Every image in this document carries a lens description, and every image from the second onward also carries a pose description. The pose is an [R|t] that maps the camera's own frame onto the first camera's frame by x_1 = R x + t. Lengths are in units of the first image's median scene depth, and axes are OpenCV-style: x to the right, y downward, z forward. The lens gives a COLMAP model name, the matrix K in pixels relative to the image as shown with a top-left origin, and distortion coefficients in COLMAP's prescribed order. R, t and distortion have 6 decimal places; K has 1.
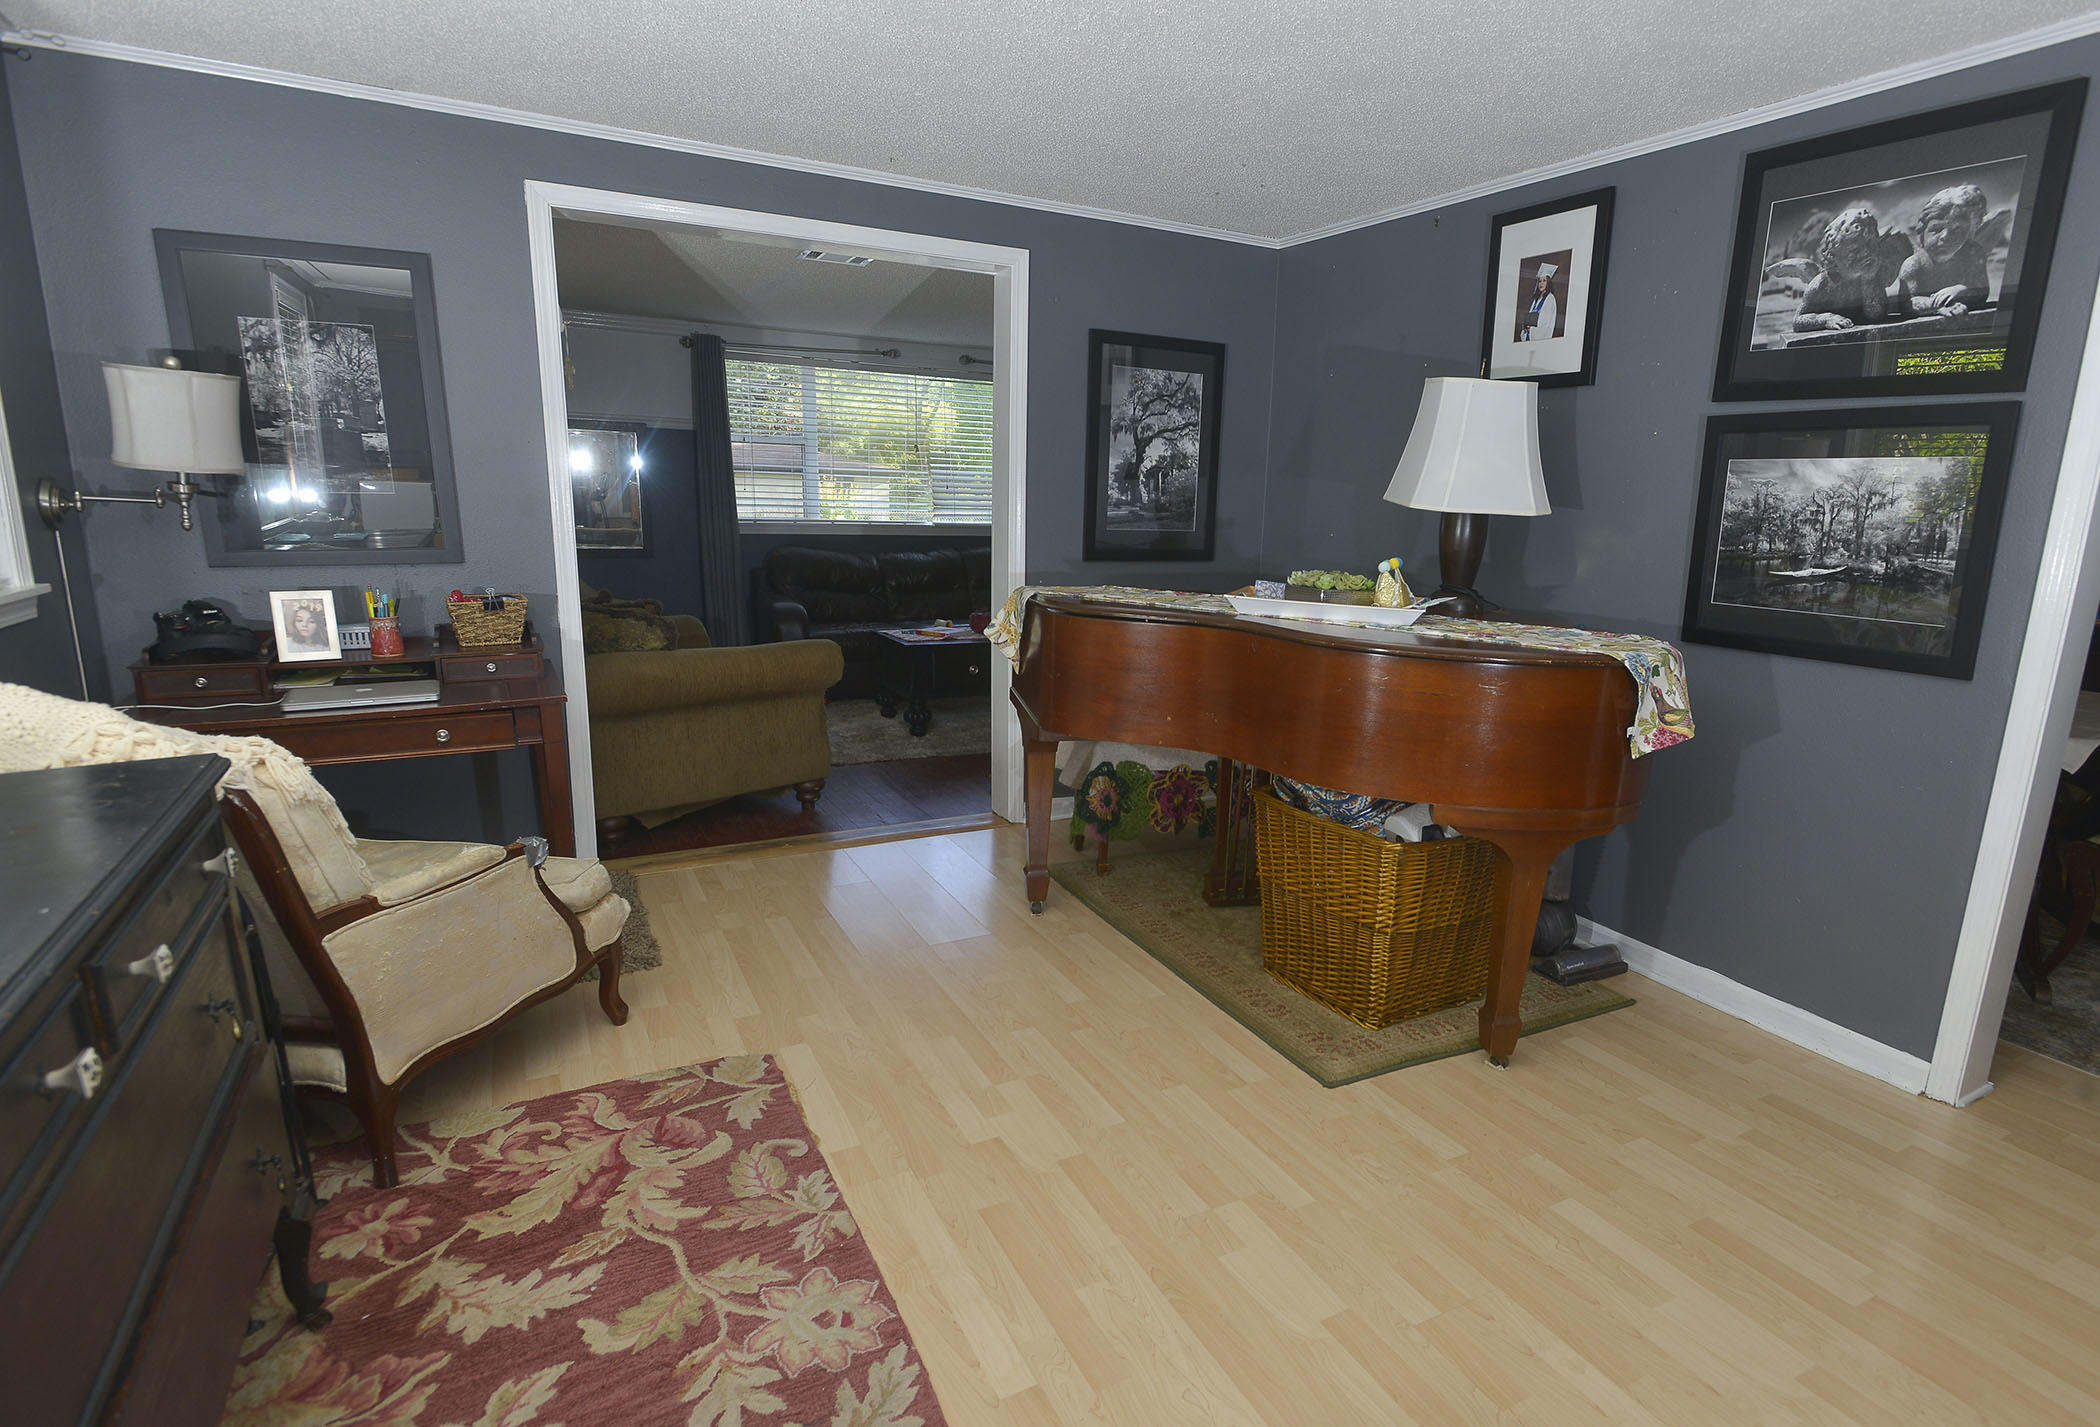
lens RADIAL K [[1099.5, 0, 1056.8], [0, 1099.5, 756.3], [0, 0, 1]] dist [-0.003394, -0.001199]
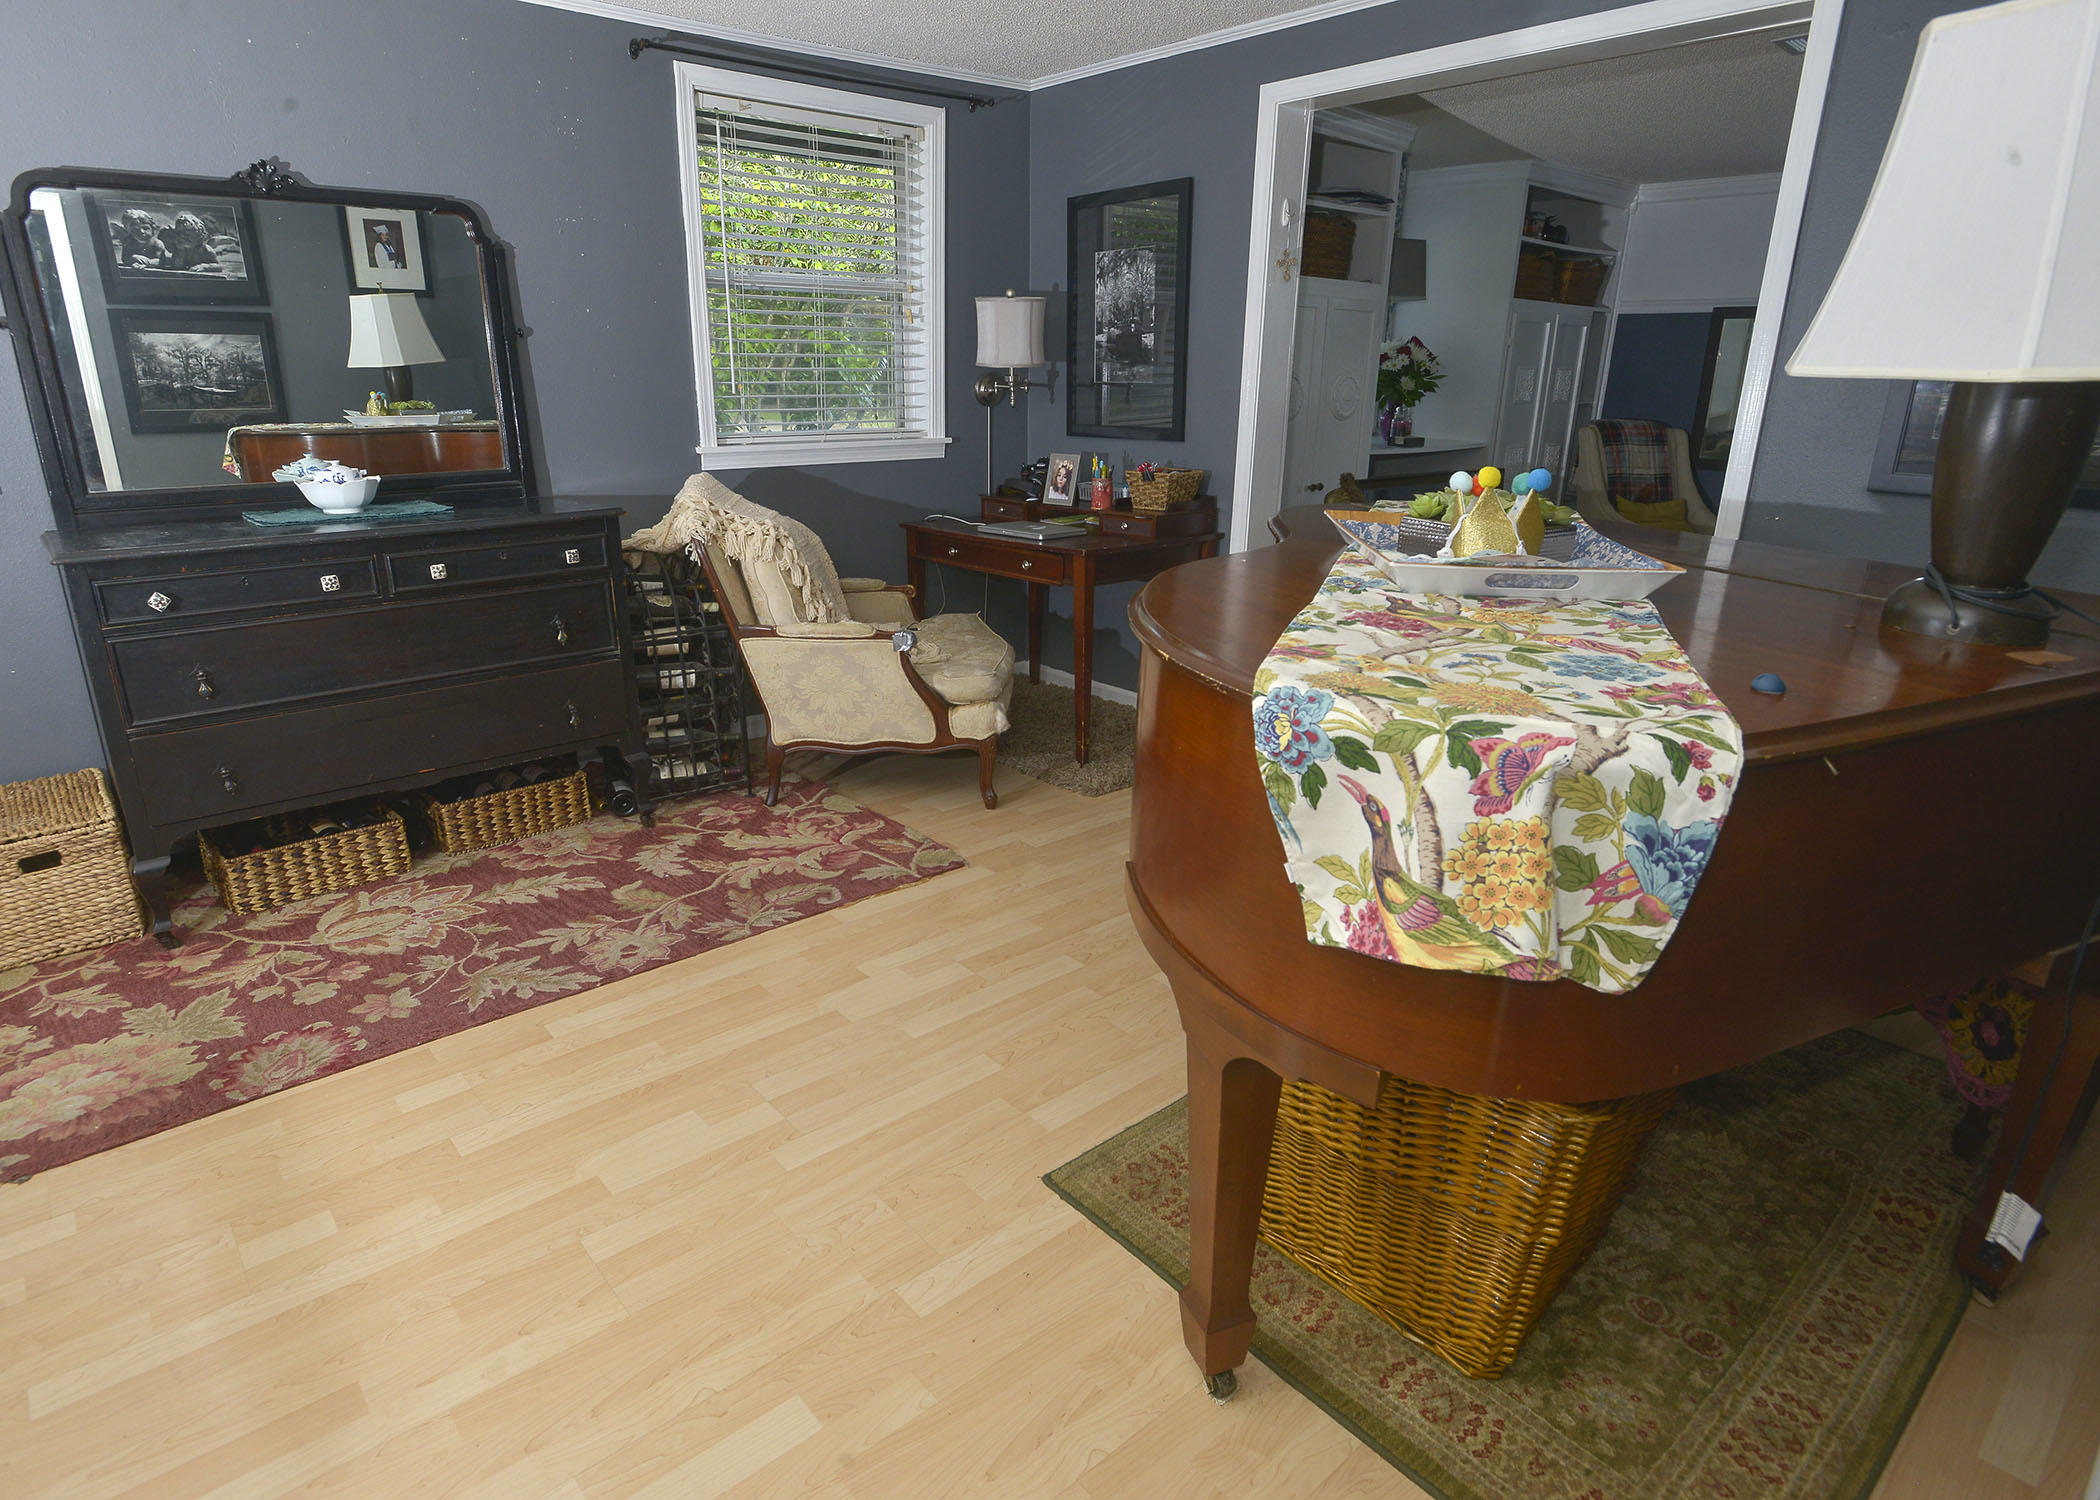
lens RADIAL K [[1124.5, 0, 1050.0], [0, 1124.5, 750.0], [0, 0, 1]] dist [-0.021168, 0.000280]
pose [[0.241052, 0.284522, -0.927869, 0.960488], [-0.230703, 0.945455, 0.229980, -0.157566], [0.942693, 0.158625, 0.293544, 0.830179]]
